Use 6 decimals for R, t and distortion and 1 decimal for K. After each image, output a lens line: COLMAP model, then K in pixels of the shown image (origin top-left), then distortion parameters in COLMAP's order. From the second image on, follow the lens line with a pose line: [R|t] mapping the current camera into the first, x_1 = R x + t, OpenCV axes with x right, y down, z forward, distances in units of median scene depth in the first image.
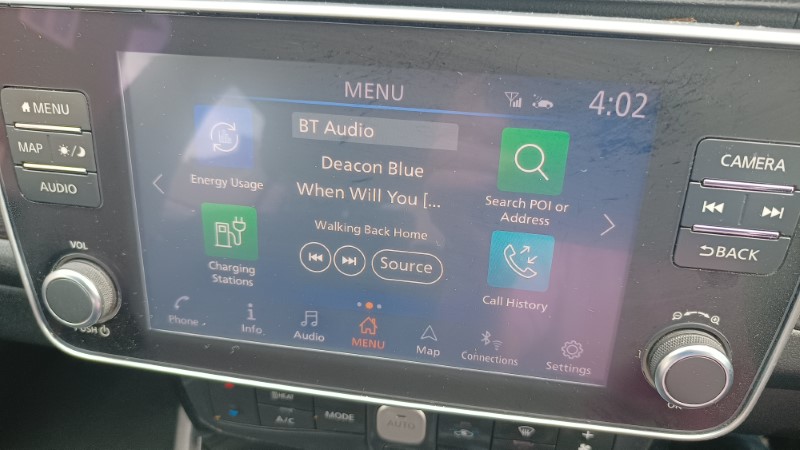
lens RADIAL K [[599.6, 0, 406.0], [0, 599.6, 223.1], [0, 0, 1]] dist [-0.003163, -0.021785]
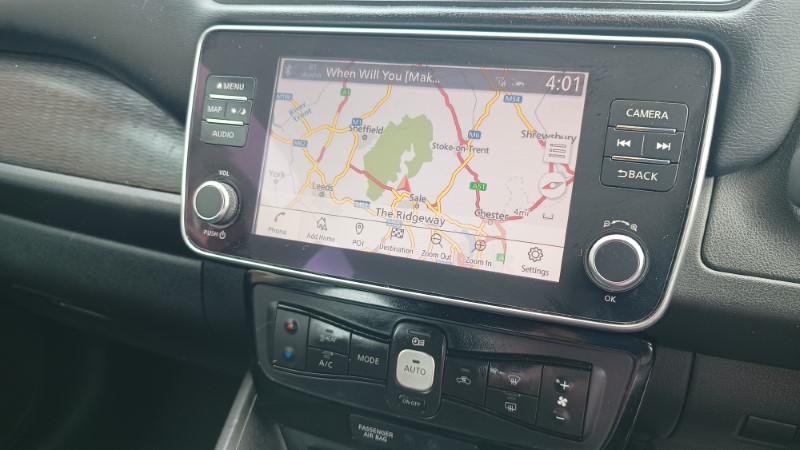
lens RADIAL K [[599.6, 0, 406.4], [0, 599.6, 231.9], [0, 0, 1]] dist [-0.003163, -0.021785]
pose [[0.981044, 0.093732, -0.169606, 0.235909], [-0.151726, 0.915992, -0.371401, 0.801849], [0.120546, 0.390095, 0.912850, -0.367661]]
